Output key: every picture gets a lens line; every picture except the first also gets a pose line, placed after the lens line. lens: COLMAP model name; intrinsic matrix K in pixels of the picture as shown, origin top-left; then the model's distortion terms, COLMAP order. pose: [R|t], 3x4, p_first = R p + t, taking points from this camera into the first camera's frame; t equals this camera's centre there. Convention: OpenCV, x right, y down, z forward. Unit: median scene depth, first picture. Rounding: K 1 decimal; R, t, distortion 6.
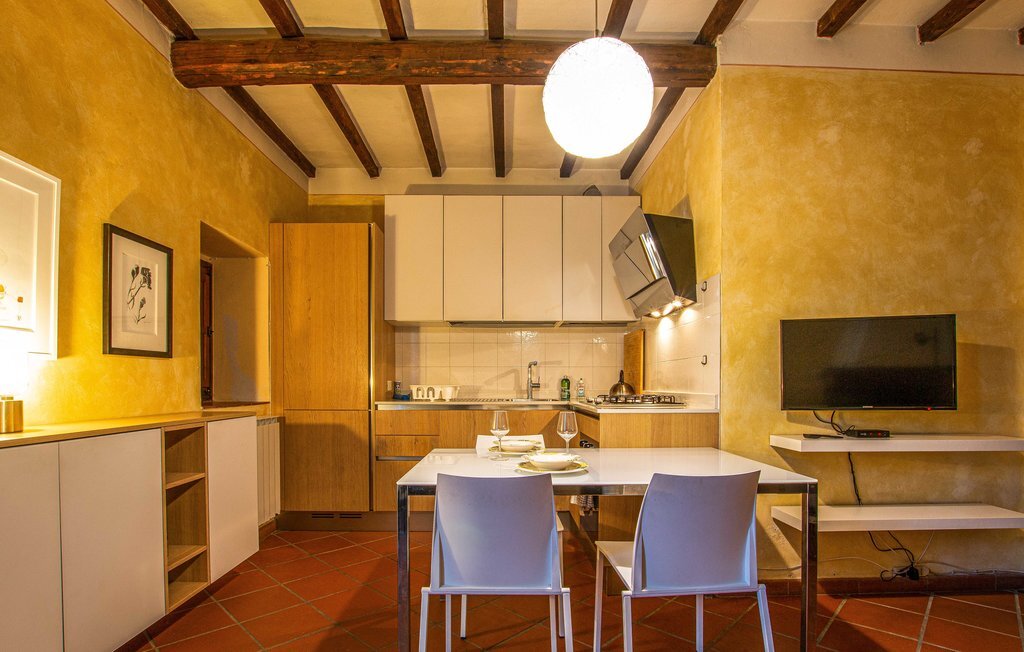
lens RADIAL K [[510.5, 0, 495.3], [0, 510.5, 386.3], [0, 0, 1]] dist [-0.001247, 0.000159]
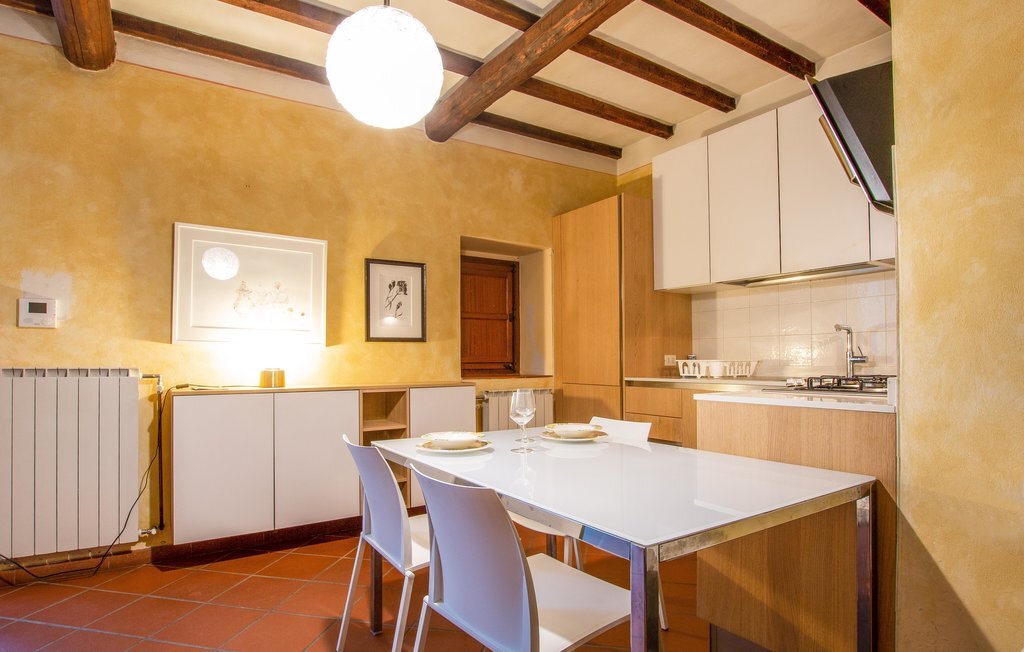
lens RADIAL K [[534.0, 0, 523.9], [0, 534.0, 352.7], [0, 0, 1]] dist [-0.025289, 0.001282]
pose [[0.559788, -0.014447, -0.828510, 0.670260], [0.004104, 0.999884, -0.014663, -0.003302], [0.828626, 0.004808, 0.559782, 0.383878]]
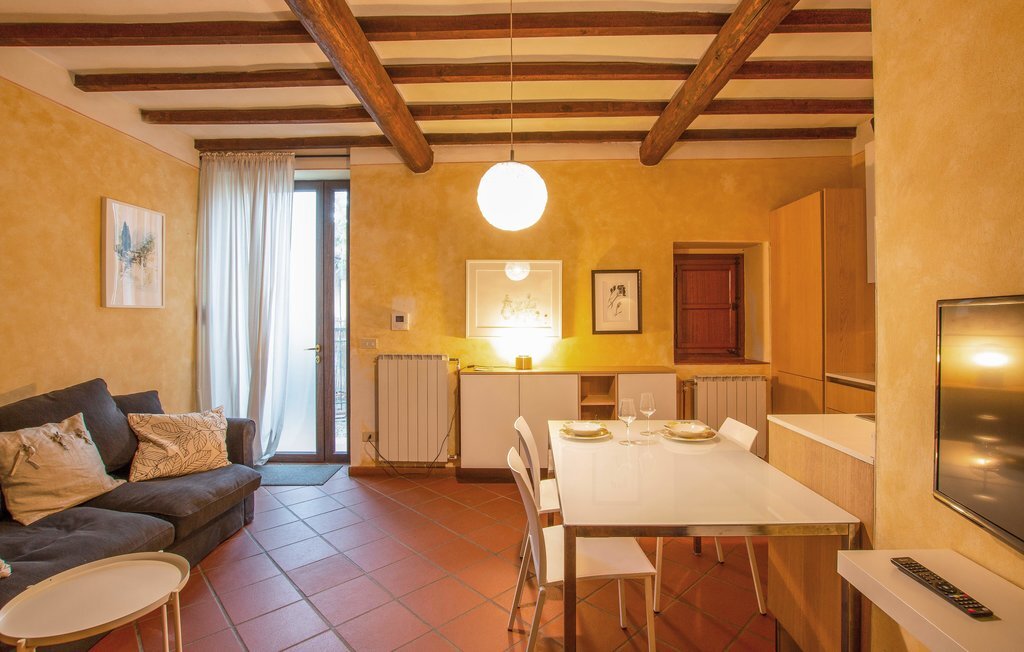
lens RADIAL K [[500.6, 0, 532.8], [0, 500.6, 315.8], [0, 0, 1]] dist [-0.032048, -0.000131]
pose [[-0.004232, -0.001635, -0.999990, 0.956387], [0.005547, 0.999983, -0.001659, -0.106224], [0.999976, -0.005554, -0.004223, 0.606463]]
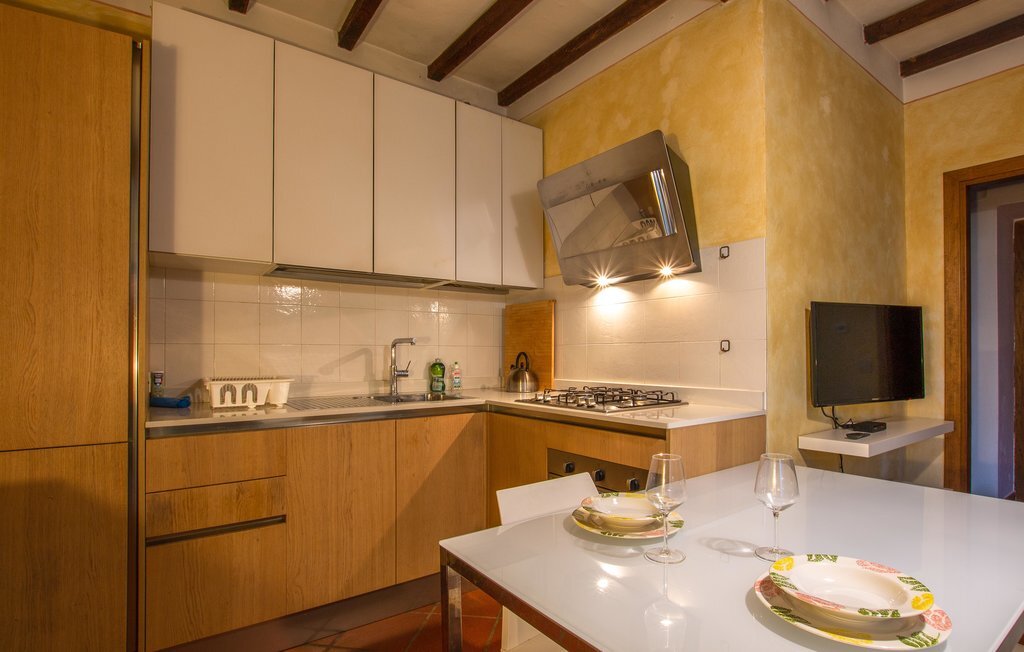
lens RADIAL K [[534.0, 0, 523.9], [0, 534.0, 352.7], [0, 0, 1]] dist [-0.025289, 0.001282]
pose [[0.796999, -0.000096, 0.603980, -0.345997], [0.003553, 0.999983, -0.004530, -0.040869], [-0.603970, 0.005757, 0.796987, 0.559925]]
